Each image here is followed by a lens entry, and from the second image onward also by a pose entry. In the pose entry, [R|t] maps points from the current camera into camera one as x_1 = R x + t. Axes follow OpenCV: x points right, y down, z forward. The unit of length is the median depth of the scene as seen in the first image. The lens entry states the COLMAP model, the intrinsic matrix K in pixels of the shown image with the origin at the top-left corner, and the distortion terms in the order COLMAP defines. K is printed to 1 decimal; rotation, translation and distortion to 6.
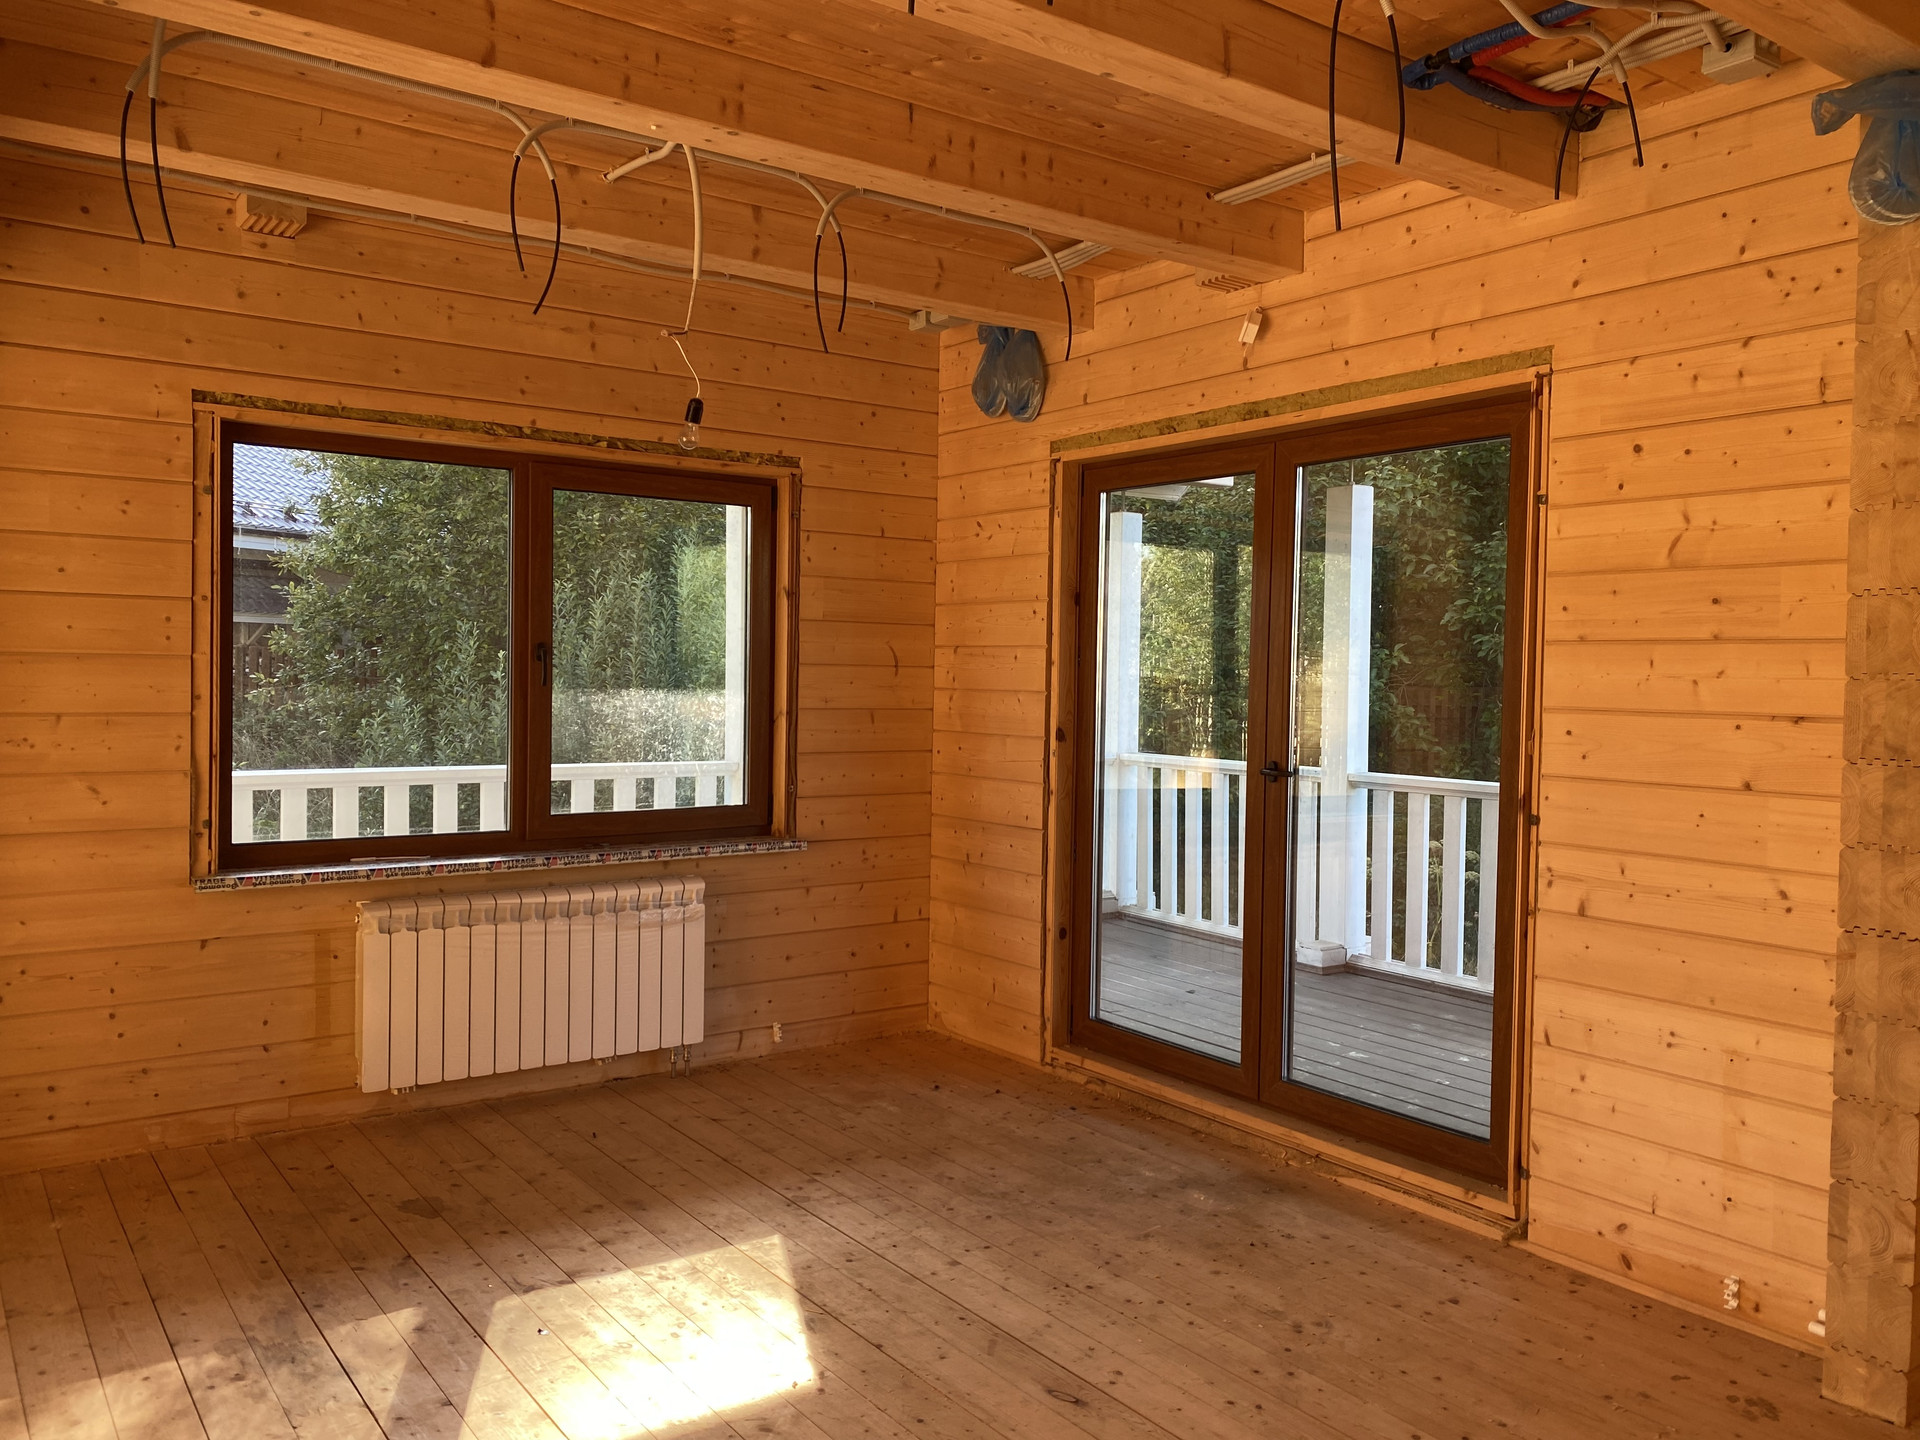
lens RADIAL K [[1416.0, 0, 969.9], [0, 1416.0, 705.6], [0, 0, 1]] dist [0.006601, 0.011053]
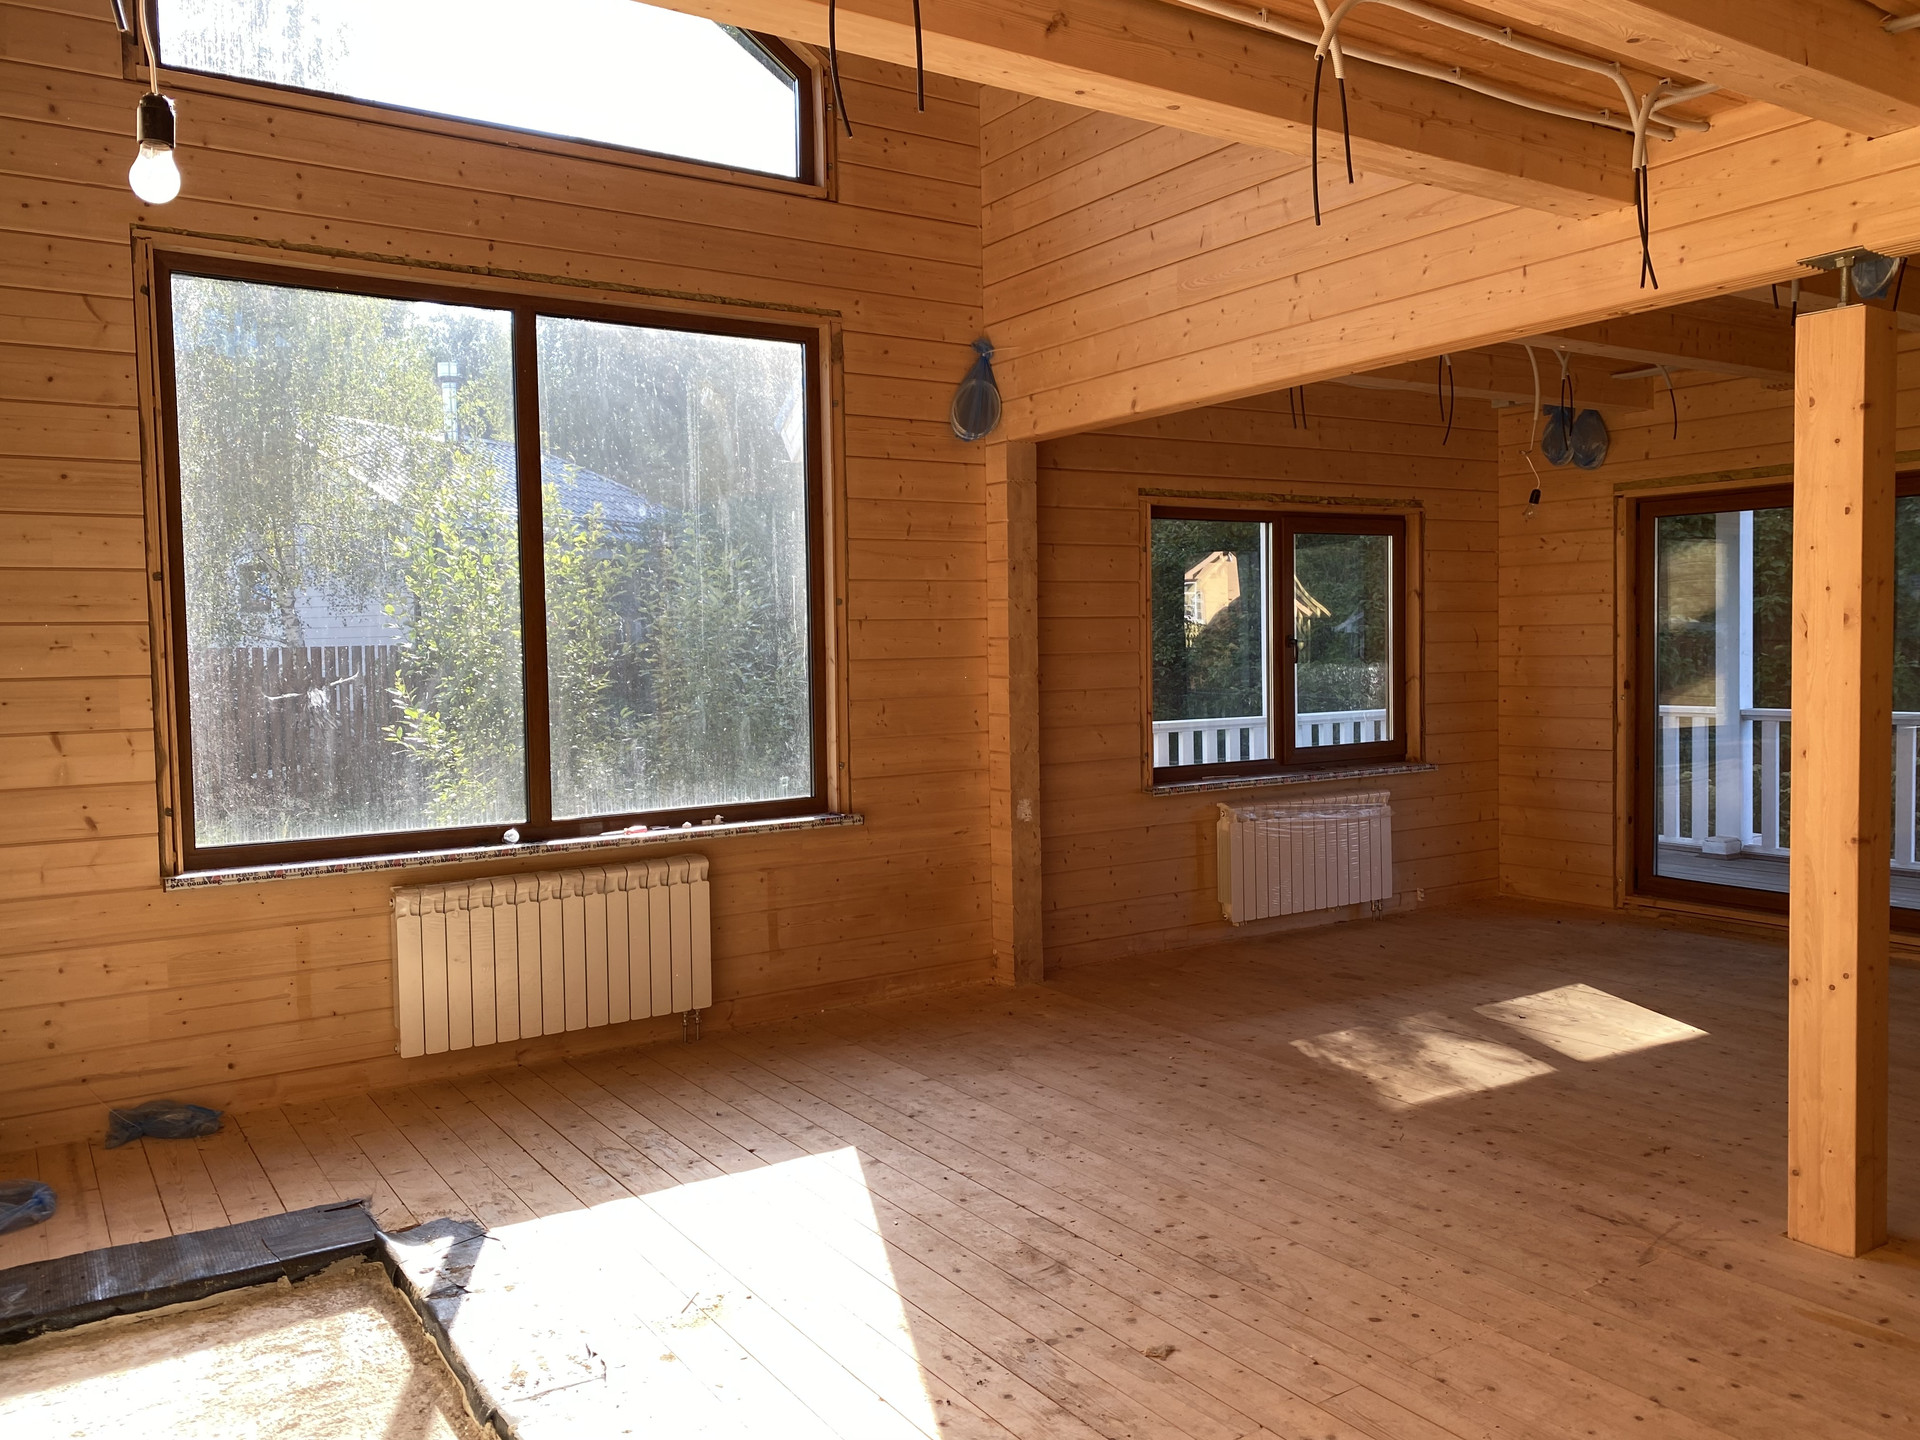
lens RADIAL K [[1416.0, 0, 993.5], [0, 1416.0, 705.8], [0, 0, 1]] dist [0.006601, 0.011053]
pose [[0.997490, -0.033807, -0.062222, -0.497299], [0.035180, 0.999158, 0.021104, -0.011143], [0.061456, -0.023240, 0.997839, -0.504912]]
